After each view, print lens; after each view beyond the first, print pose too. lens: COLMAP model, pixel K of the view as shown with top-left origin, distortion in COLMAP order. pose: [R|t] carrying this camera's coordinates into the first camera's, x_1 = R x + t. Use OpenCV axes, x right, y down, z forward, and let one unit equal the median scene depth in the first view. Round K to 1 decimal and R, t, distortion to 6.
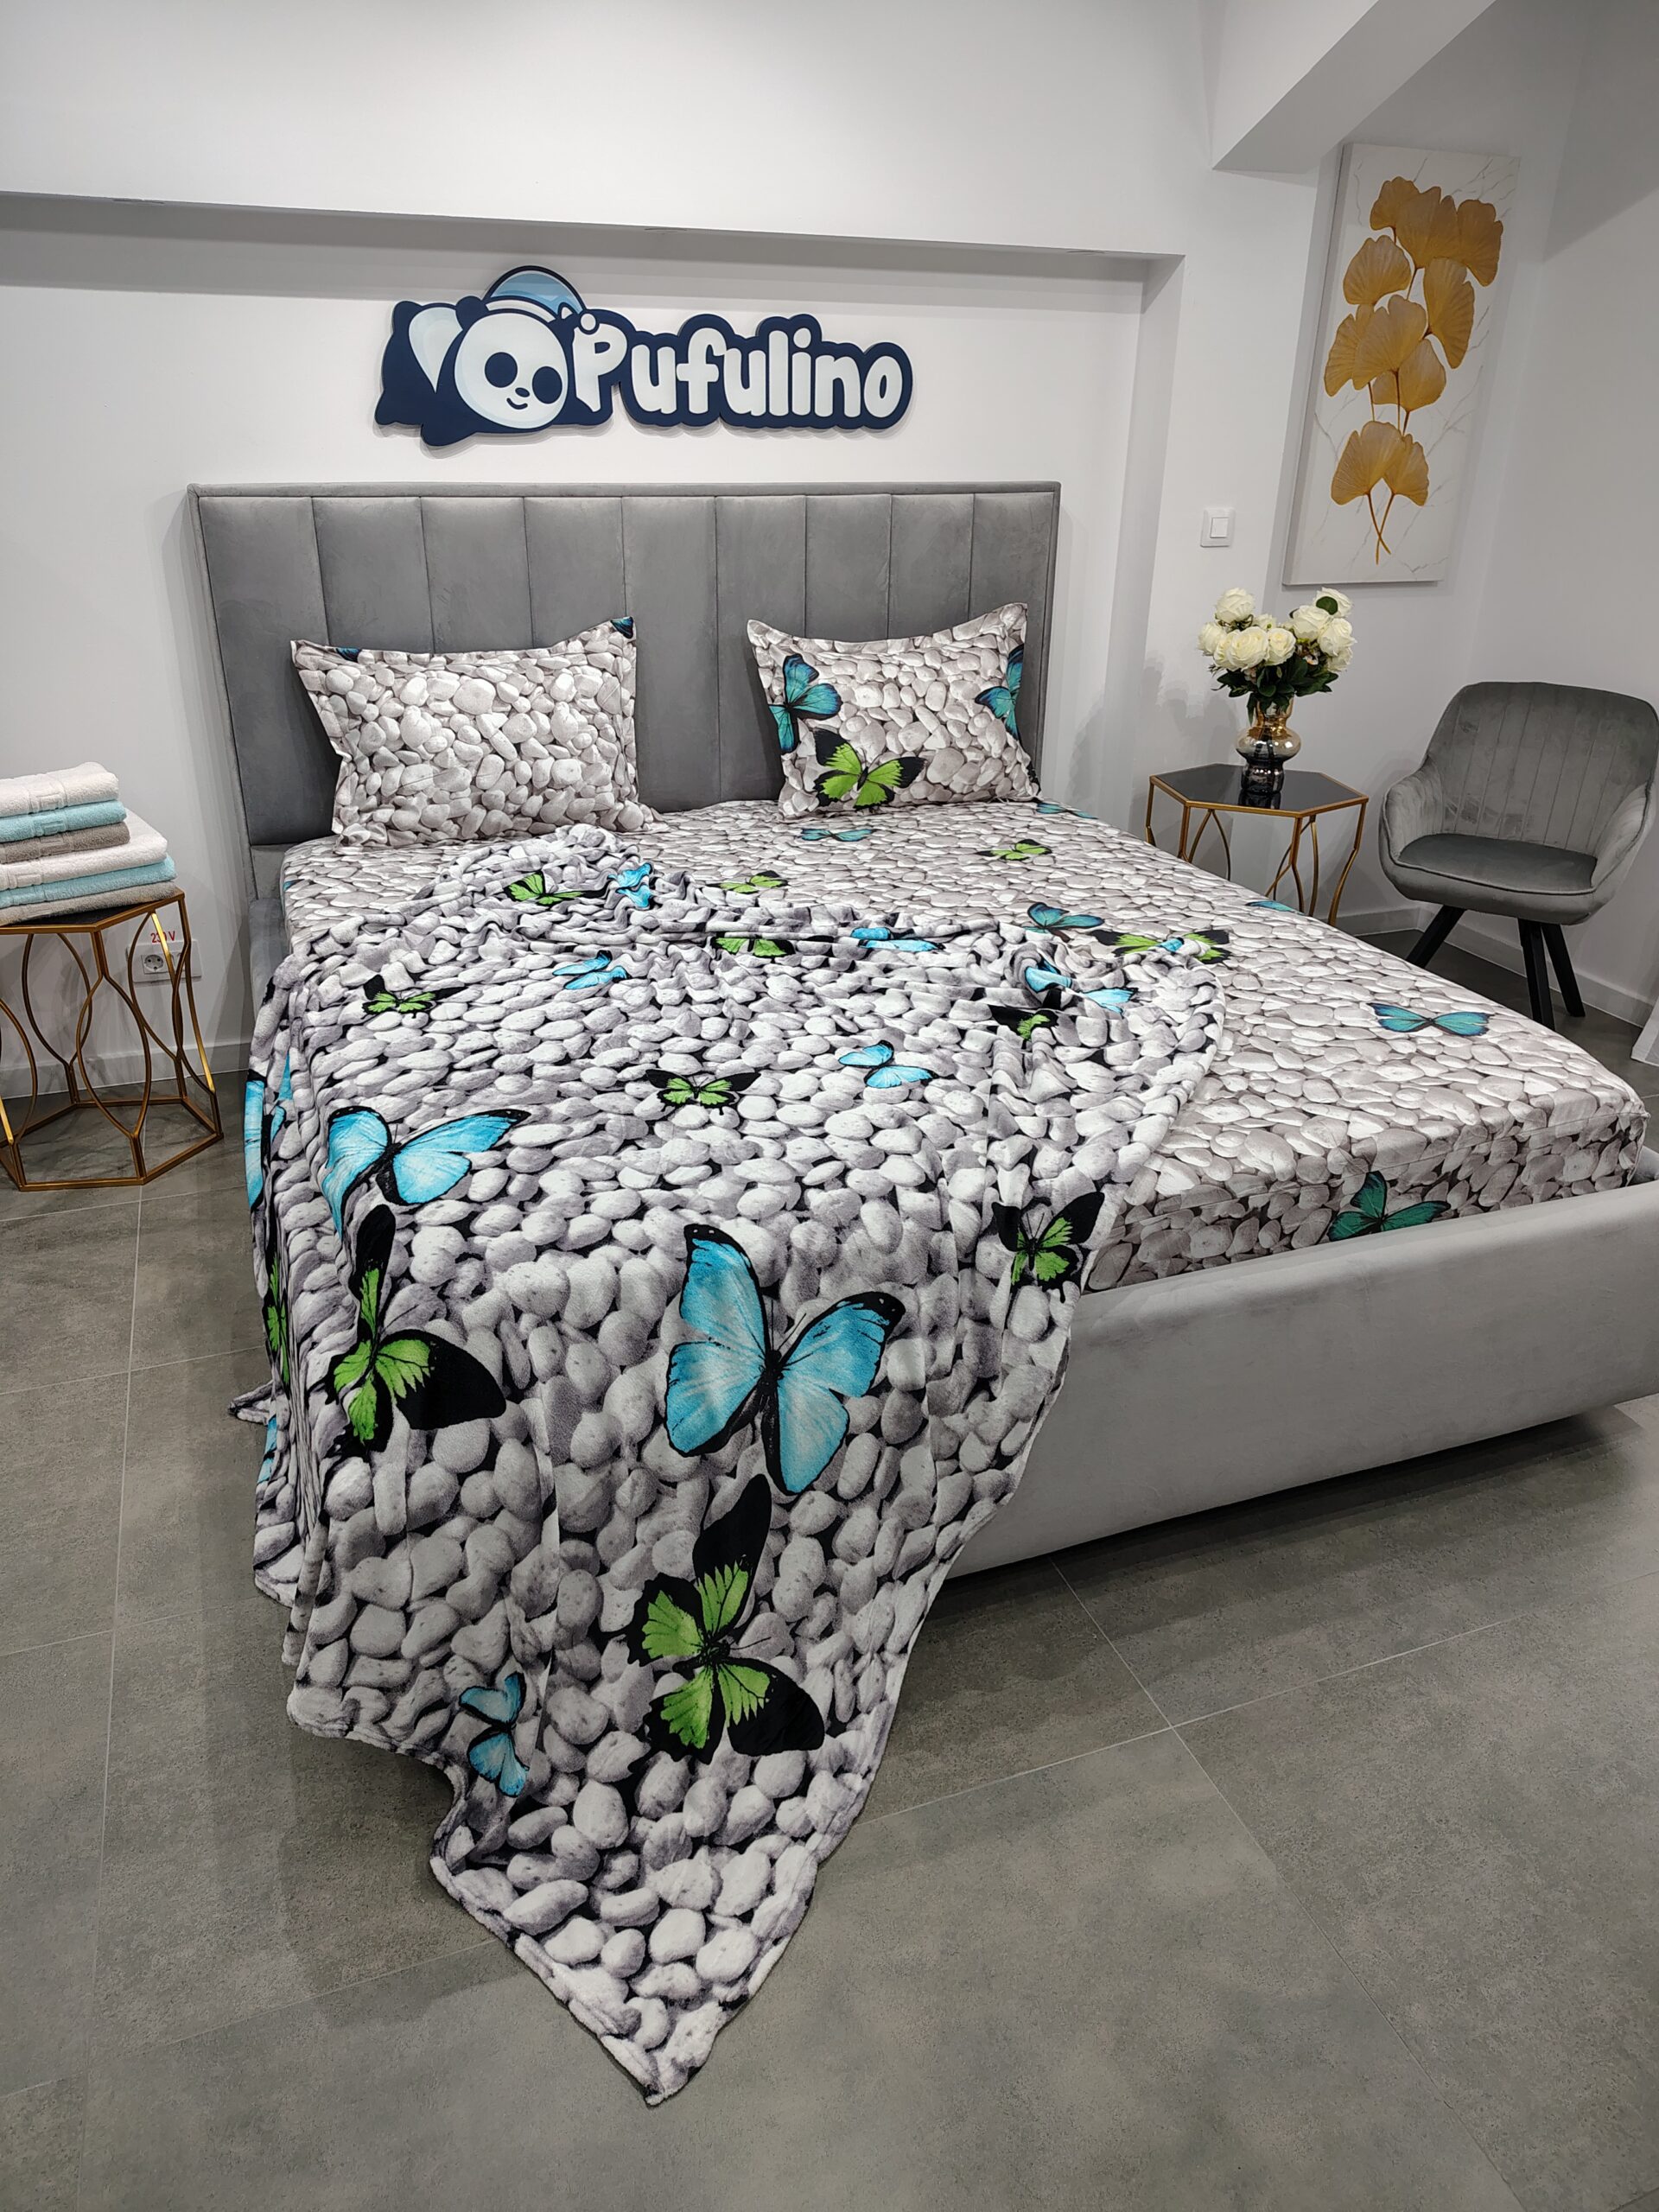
lens RADIAL K [[1525.8, 0, 826.4], [0, 1525.8, 1088.7], [0, 0, 1]] dist [0.038941, -0.049433]
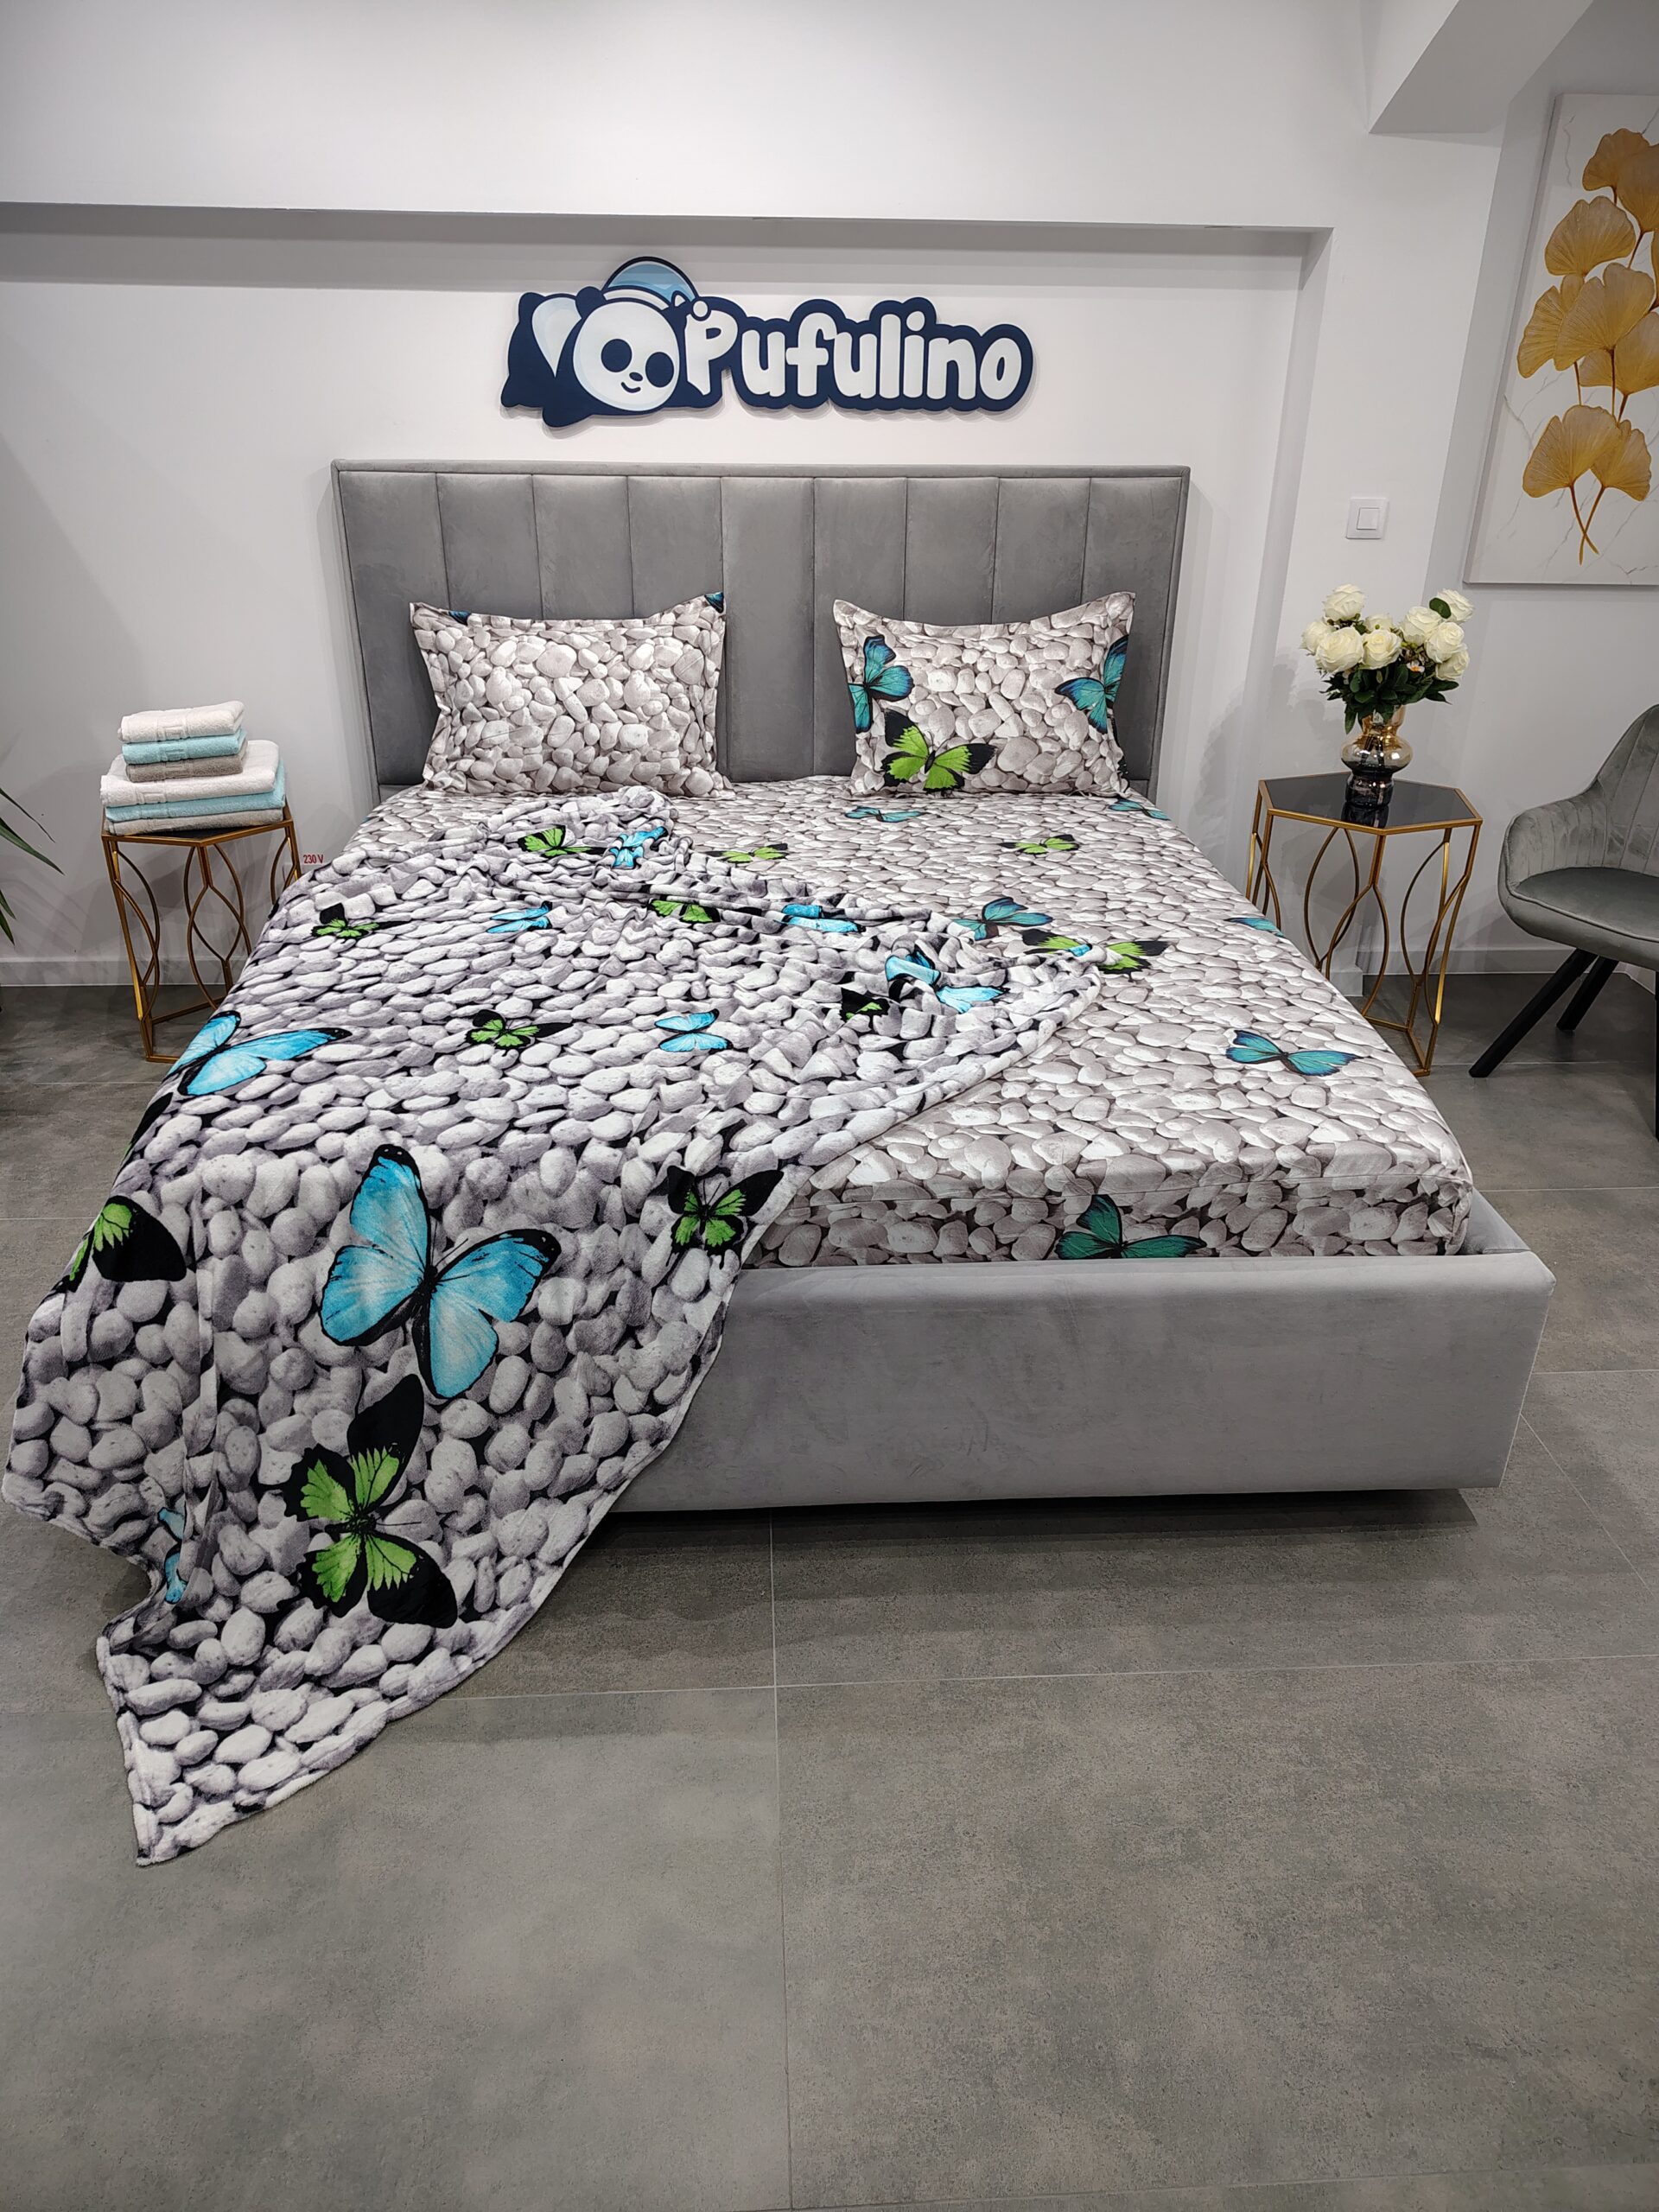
lens RADIAL K [[1525.8, 0, 831.2], [0, 1525.8, 1104.5], [0, 0, 1]] dist [0.038941, -0.049433]
pose [[0.953058, 0.129631, -0.273635, 0.287781], [-0.121978, 0.991518, 0.044876, -0.016474], [0.277132, -0.009392, 0.960786, 0.007815]]
